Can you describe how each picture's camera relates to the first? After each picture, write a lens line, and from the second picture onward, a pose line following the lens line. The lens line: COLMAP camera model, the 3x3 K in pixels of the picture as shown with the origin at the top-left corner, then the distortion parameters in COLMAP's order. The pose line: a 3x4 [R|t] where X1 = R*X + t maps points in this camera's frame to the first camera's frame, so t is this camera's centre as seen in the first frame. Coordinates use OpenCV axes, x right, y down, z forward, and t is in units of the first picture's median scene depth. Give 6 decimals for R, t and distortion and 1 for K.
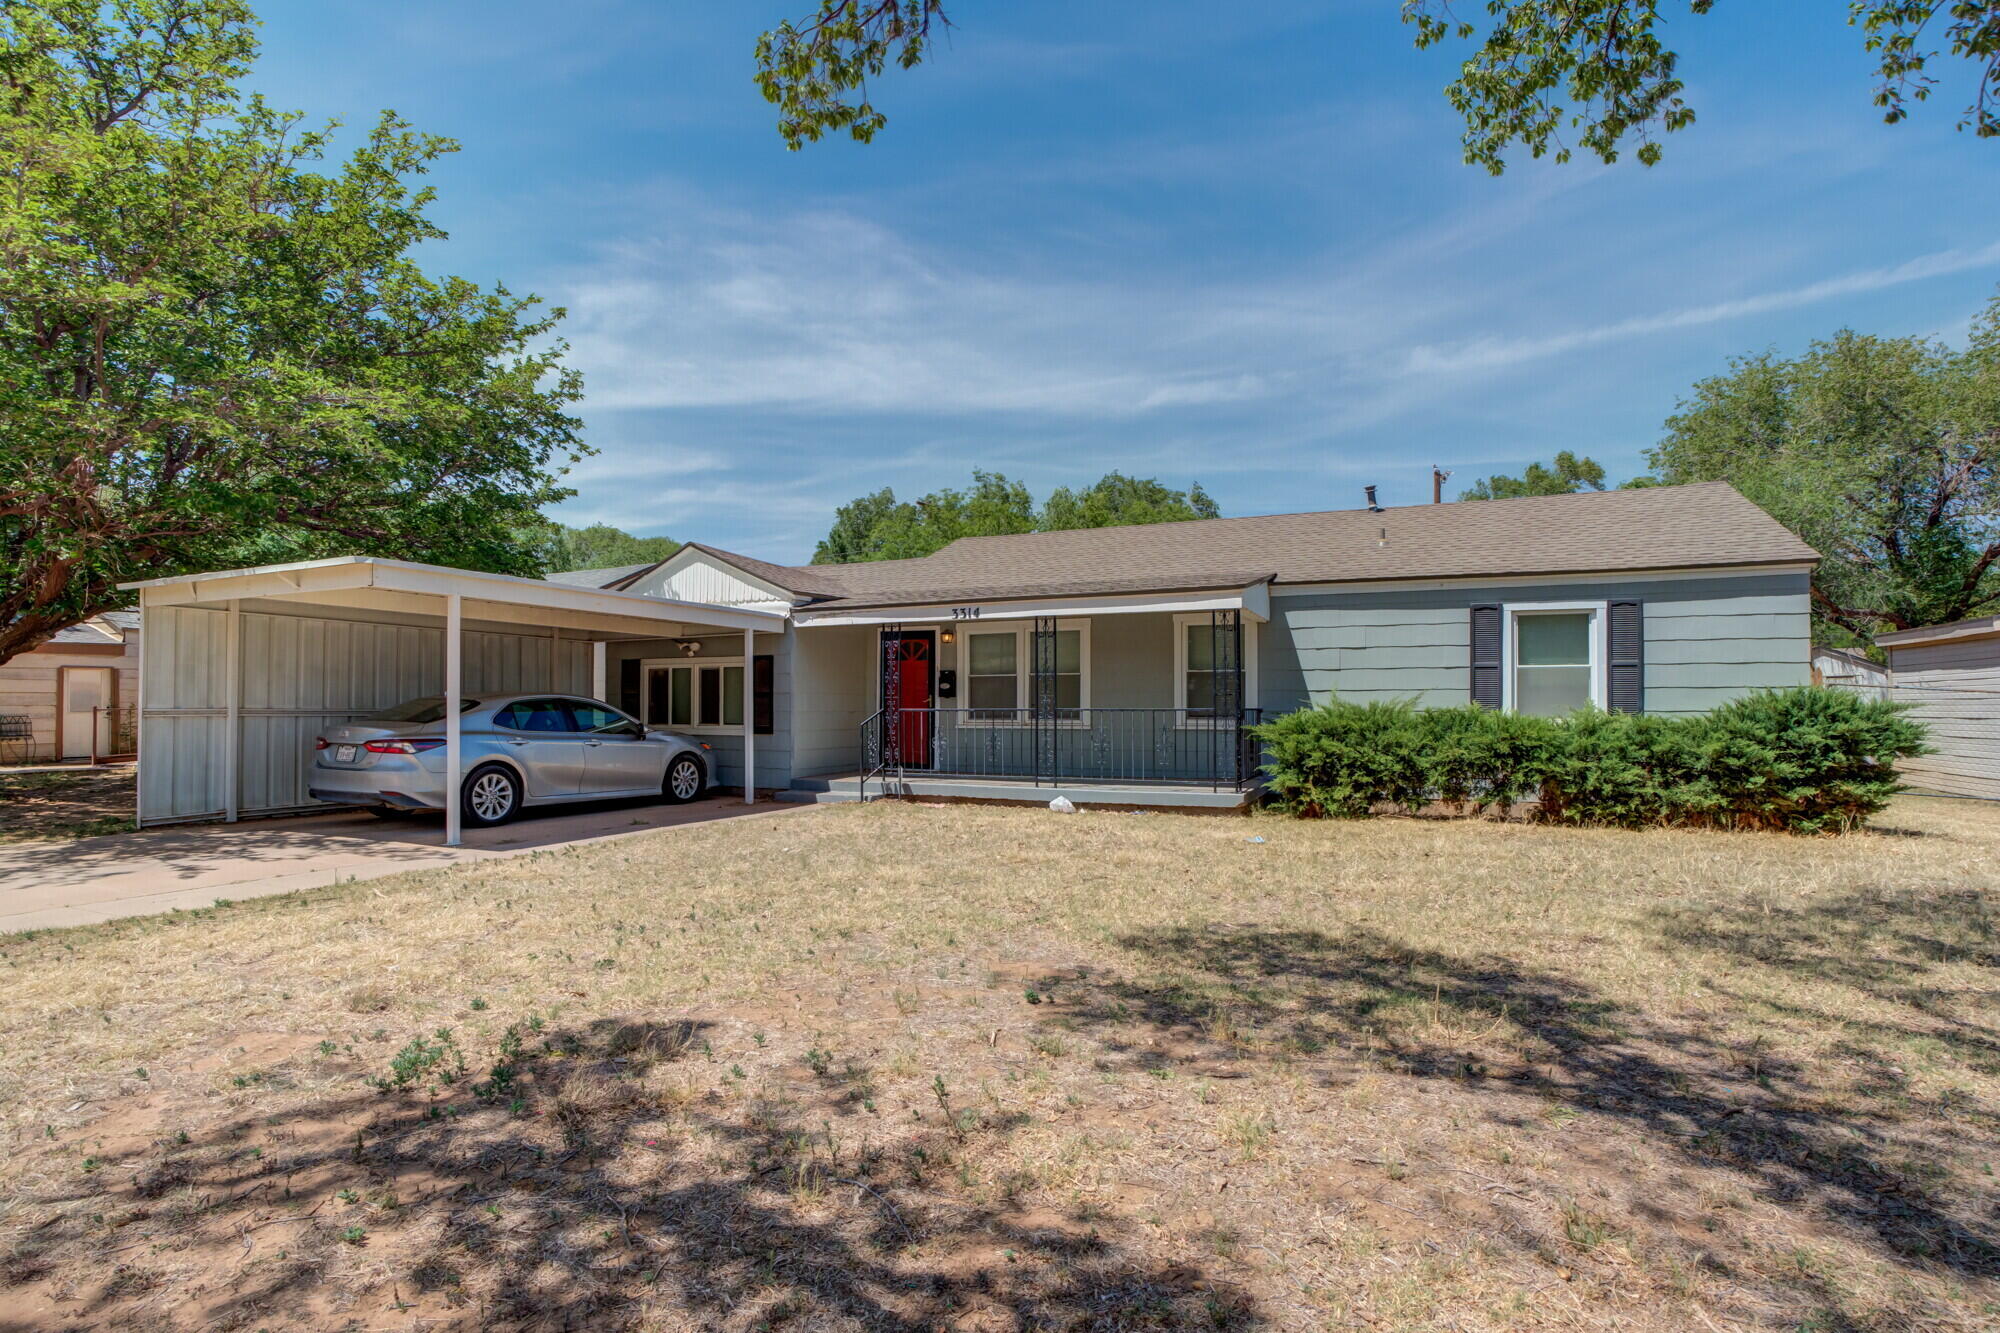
lens RADIAL K [[898.6, 0, 1000.0], [0, 898.6, 666.5], [0, 0, 1]] dist [-0.023747, 0.020416]
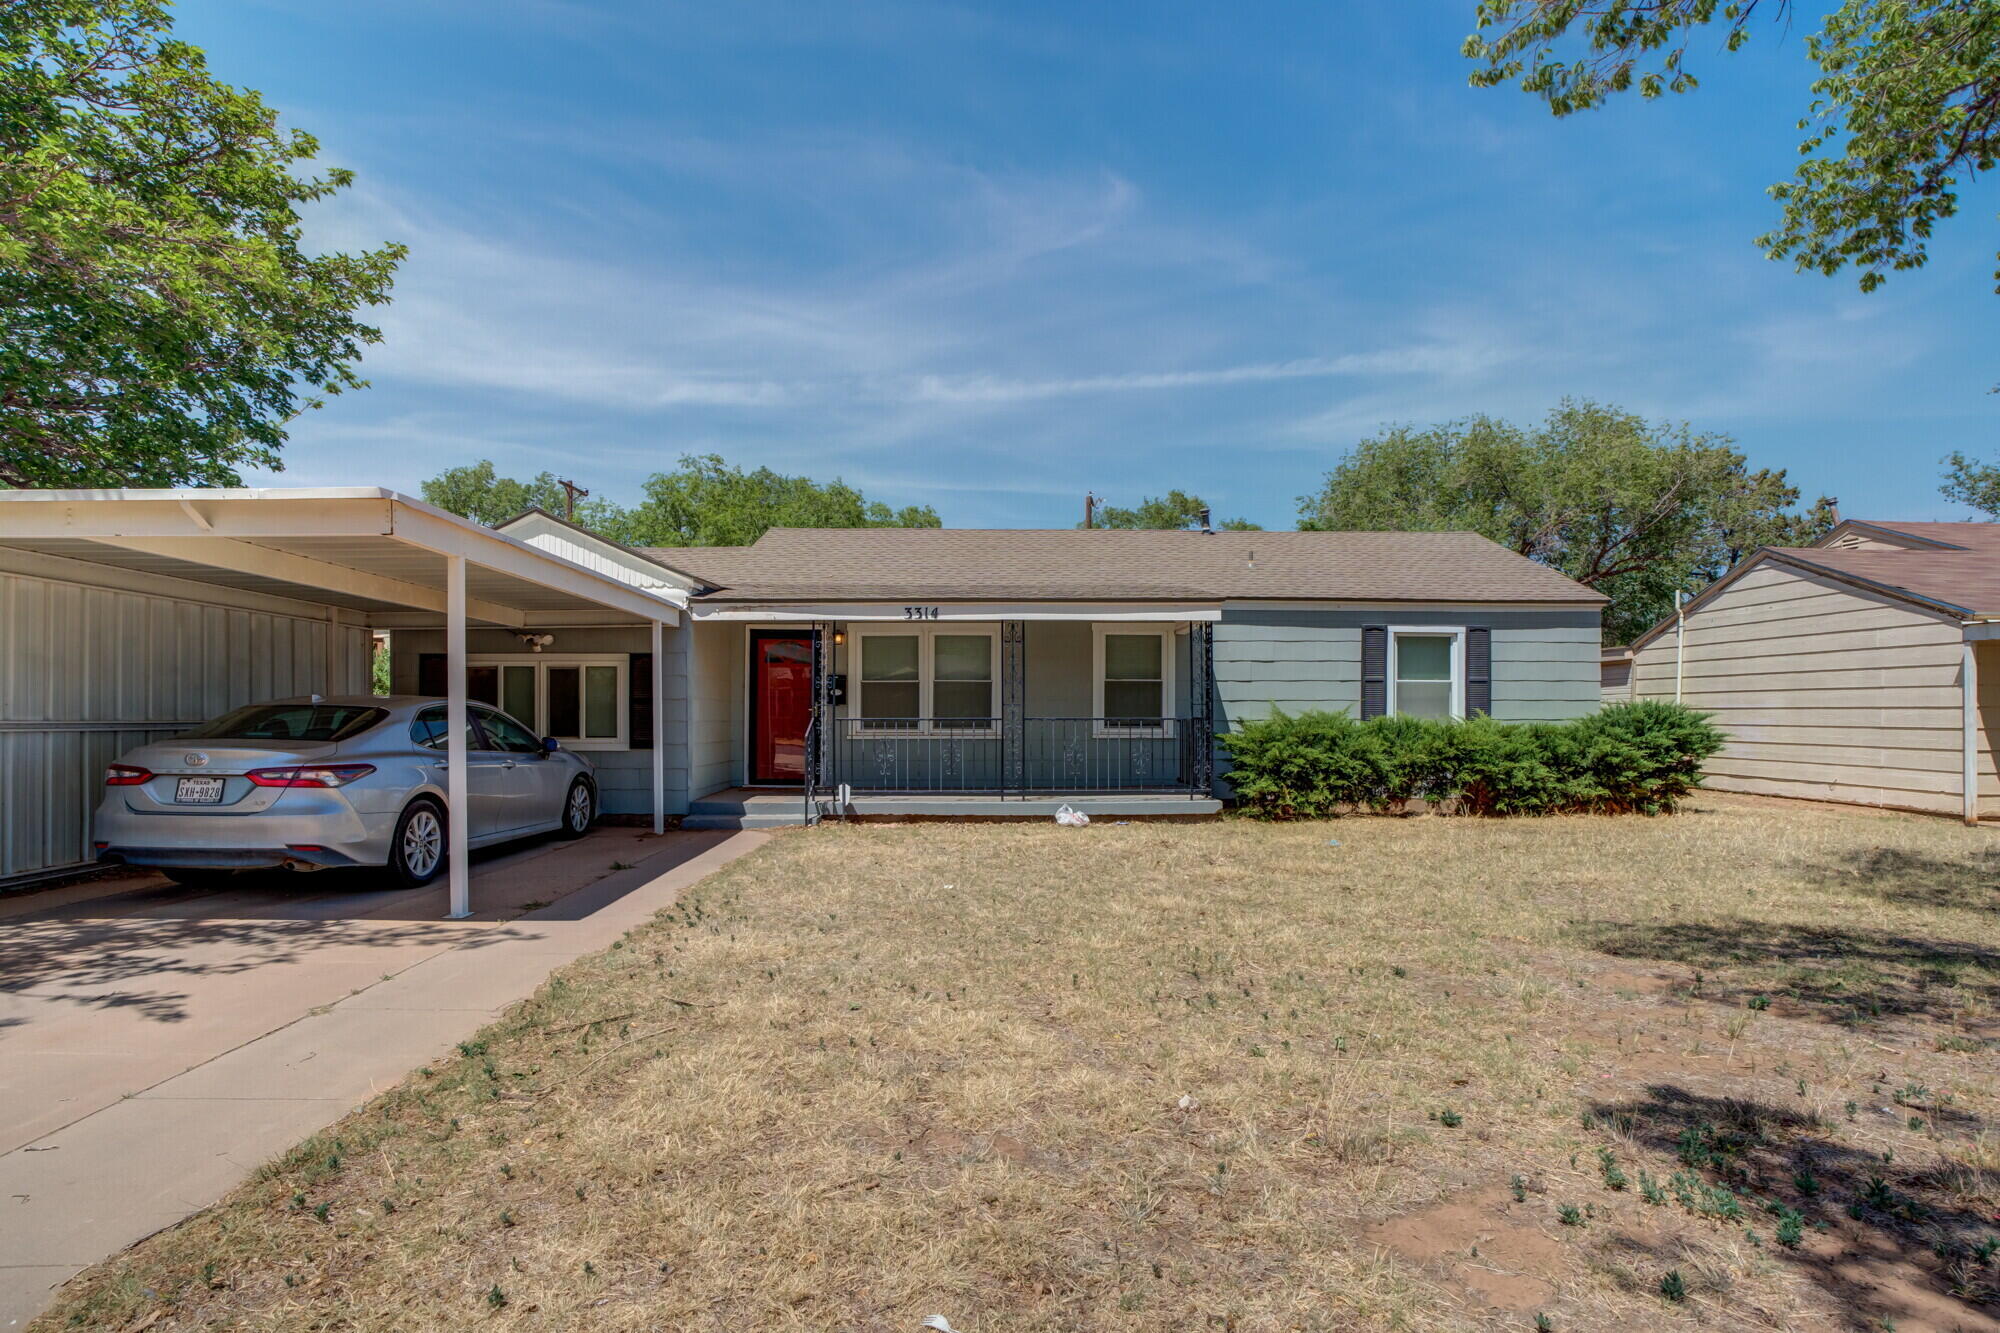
lens RADIAL K [[913.5, 0, 988.1], [0, 913.5, 667.7], [0, 0, 1]] dist [-0.011759, 0.014629]
pose [[0.918631, 0.020213, 0.394599, -0.384898], [-0.017861, 0.999794, -0.009633, 0.004256], [-0.394712, 0.001801, 0.918803, 0.135660]]
